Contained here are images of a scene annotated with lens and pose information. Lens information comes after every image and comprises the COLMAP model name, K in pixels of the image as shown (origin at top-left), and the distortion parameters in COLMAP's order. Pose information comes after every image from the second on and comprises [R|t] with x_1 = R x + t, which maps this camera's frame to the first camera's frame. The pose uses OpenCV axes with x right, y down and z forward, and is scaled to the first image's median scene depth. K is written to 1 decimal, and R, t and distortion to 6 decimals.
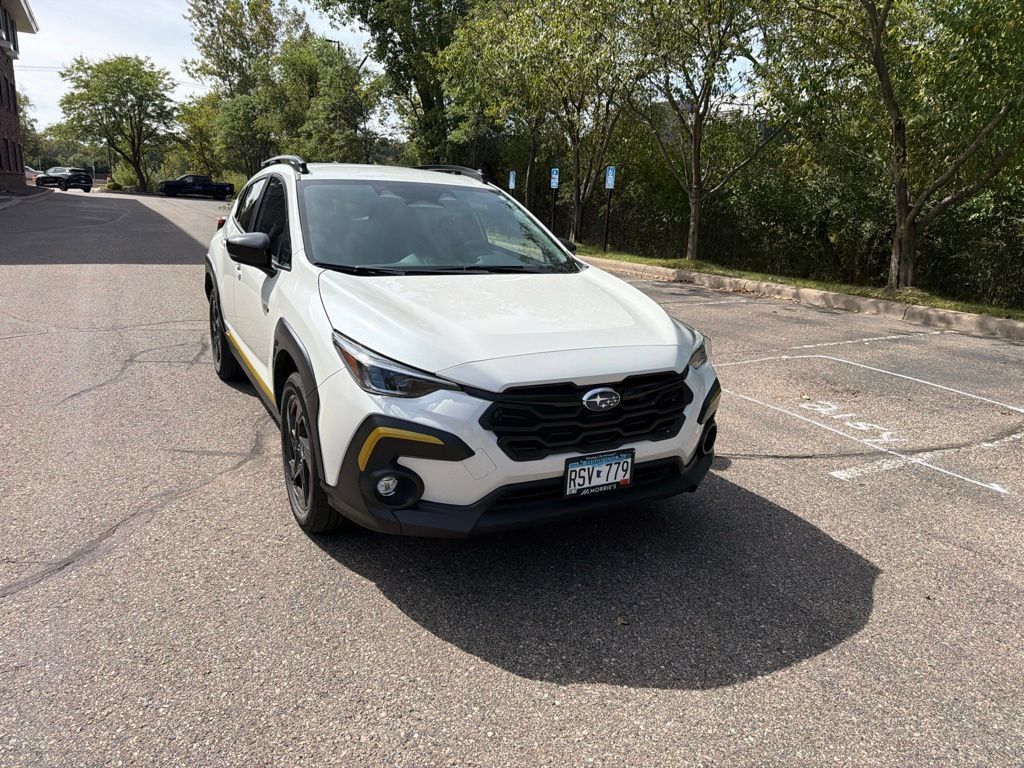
lens RADIAL K [[722.8, 0, 515.7], [0, 722.8, 380.9], [0, 0, 1]] dist [0.026087, -0.033022]
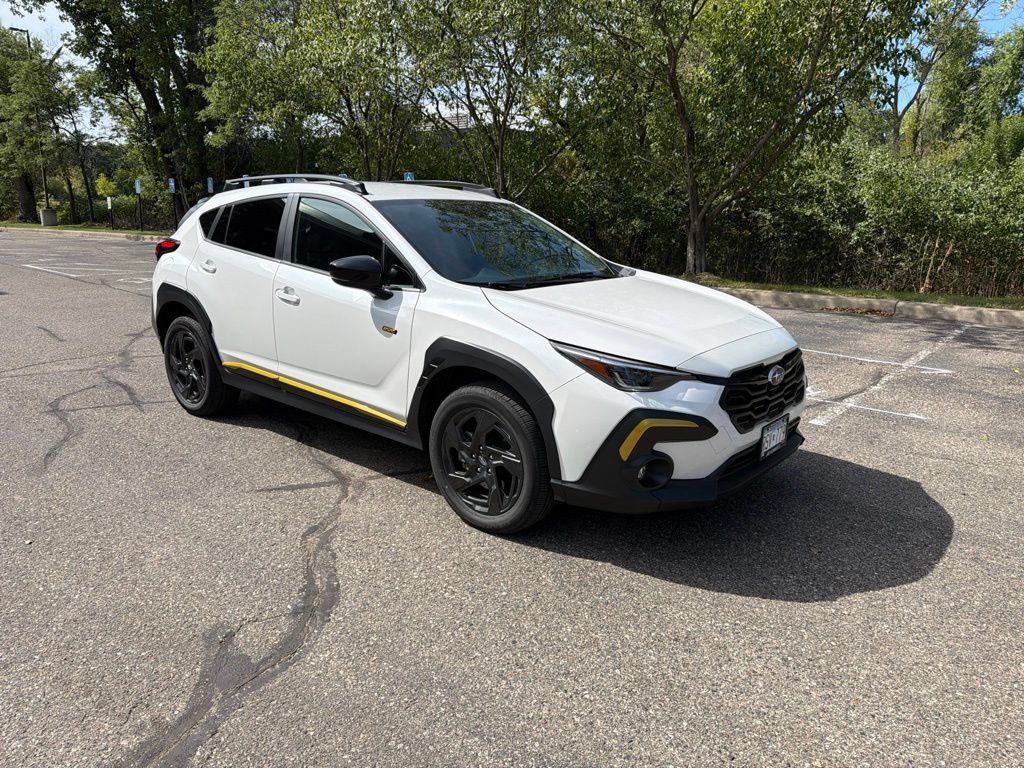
lens RADIAL K [[722.8, 0, 516.5], [0, 722.8, 375.2], [0, 0, 1]] dist [0.026087, -0.033022]
pose [[0.930648, -0.110116, 0.348954, -0.686868], [0.113762, 0.993457, 0.010097, -0.035599], [-0.347783, 0.030301, 0.937085, 0.001850]]
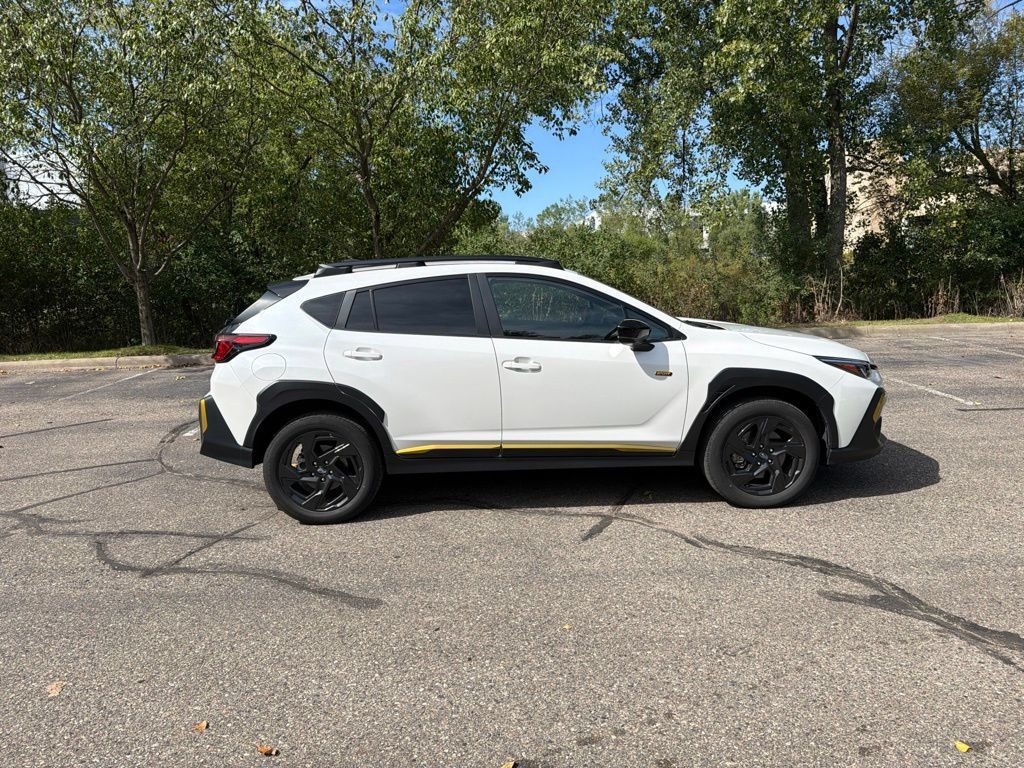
lens RADIAL K [[722.8, 0, 504.5], [0, 722.8, 370.7], [0, 0, 1]] dist [0.026087, -0.033022]
pose [[0.457093, -0.179811, 0.871053, -1.981910], [0.275030, 0.959927, 0.053832, -0.317010], [-0.845828, 0.214959, 0.488230, 0.801730]]
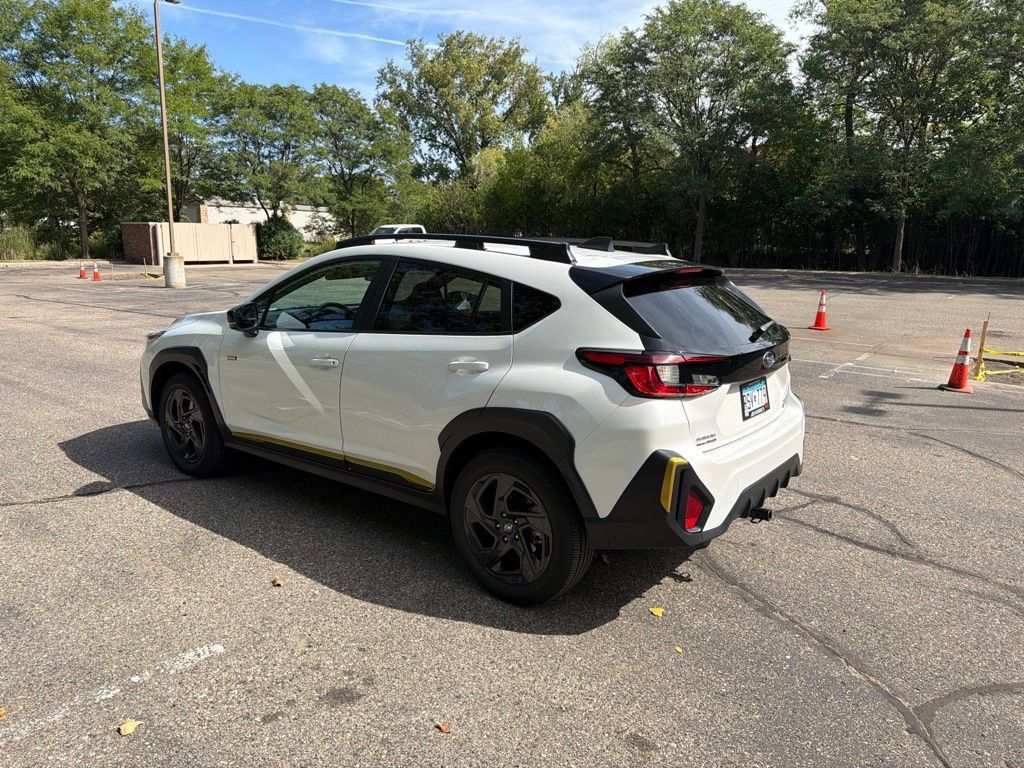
lens RADIAL K [[722.8, 0, 513.0], [0, 722.8, 378.8], [0, 0, 1]] dist [0.026087, -0.033022]
pose [[-0.917277, 0.016418, -0.397911, 0.193962], [-0.155585, 0.904974, 0.395999, -0.865497], [0.366600, 0.425150, -0.827558, 3.136421]]
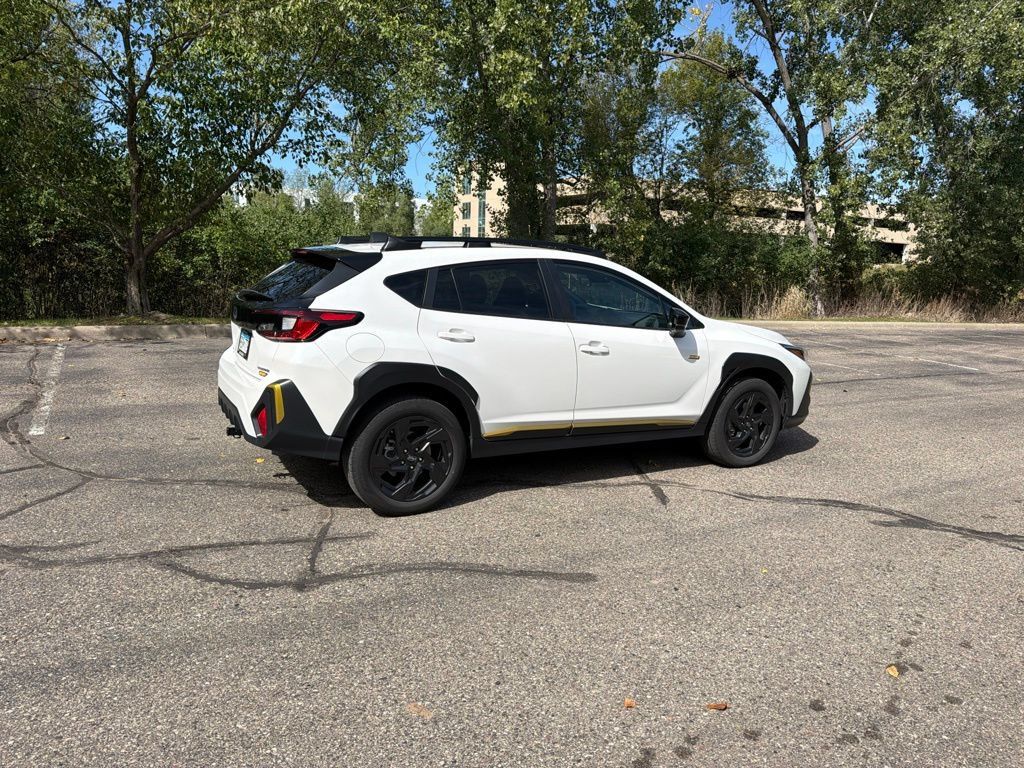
lens RADIAL K [[722.8, 0, 514.1], [0, 722.8, 377.8], [0, 0, 1]] dist [0.026087, -0.033022]
pose [[-0.012704, -0.206685, 0.978325, -2.247701], [0.210071, 0.956017, 0.204700, -0.552441], [-0.977604, 0.208118, 0.031273, 1.683908]]
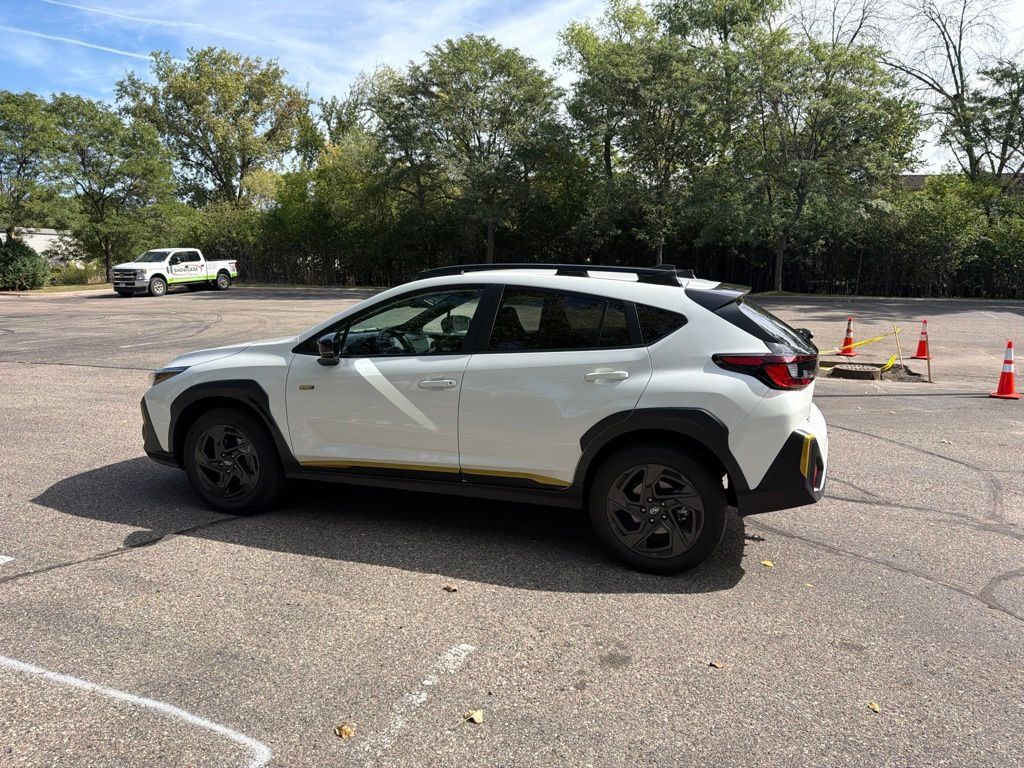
lens RADIAL K [[722.8, 0, 513.8], [0, 722.8, 371.9], [0, 0, 1]] dist [0.026087, -0.033022]
pose [[-0.738691, 0.047756, -0.672350, 0.852327], [-0.210697, 0.931142, 0.297625, -0.784798], [0.640267, 0.361515, -0.677765, 2.938996]]
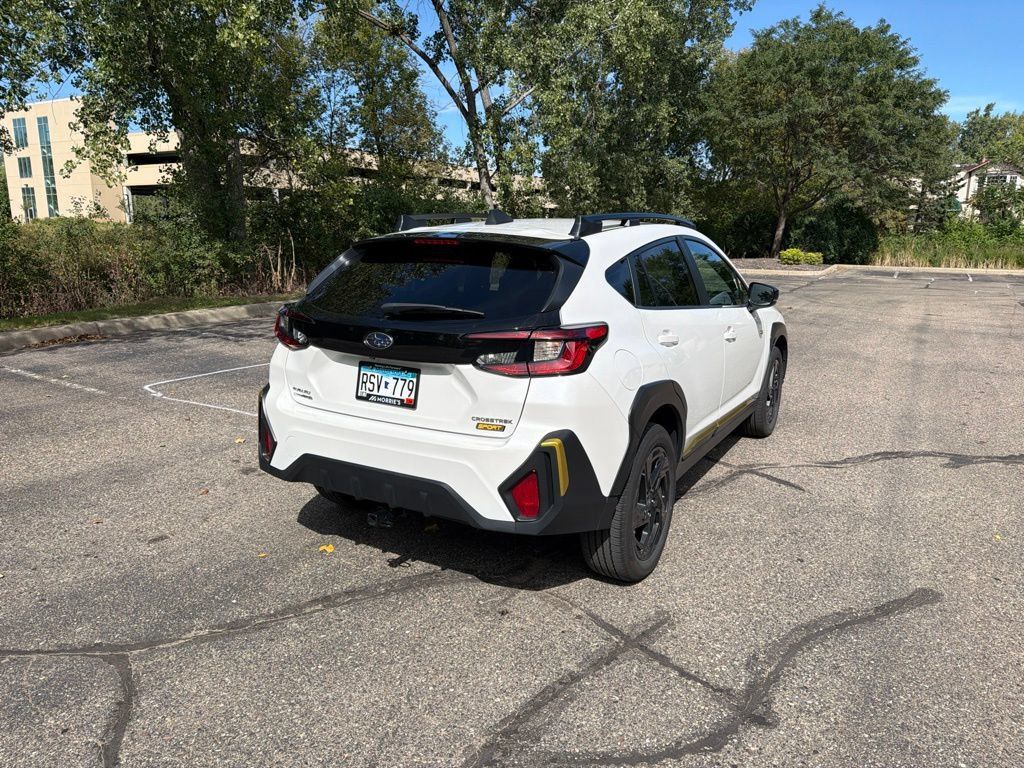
lens RADIAL K [[722.8, 0, 516.7], [0, 722.8, 374.5], [0, 0, 1]] dist [0.026087, -0.033022]
pose [[-0.518504, -0.214752, 0.827668, -1.625691], [0.183005, 0.917649, 0.352744, -0.772974], [-0.835262, 0.334367, -0.436505, 2.596650]]
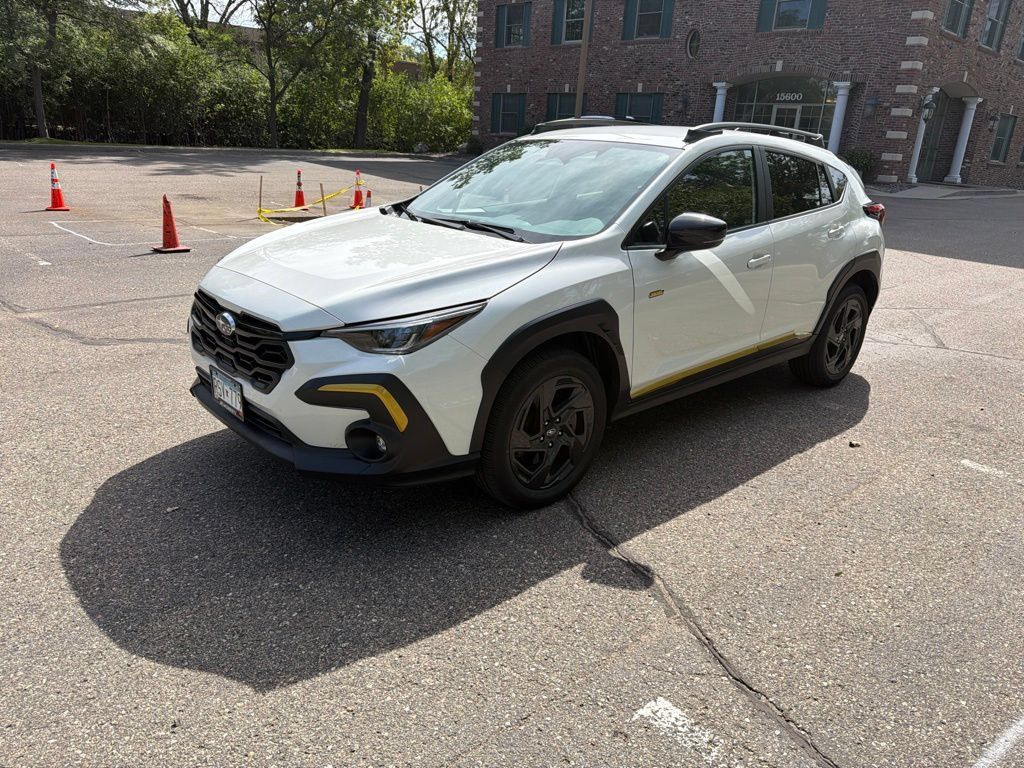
lens RADIAL K [[722.8, 0, 518.1], [0, 722.8, 385.5], [0, 0, 1]] dist [0.026087, -0.033022]
pose [[0.243444, 0.285317, -0.927000, 1.204359], [-0.279862, 0.935766, 0.214519, -0.233407], [0.928662, 0.207209, 0.307656, 1.042930]]
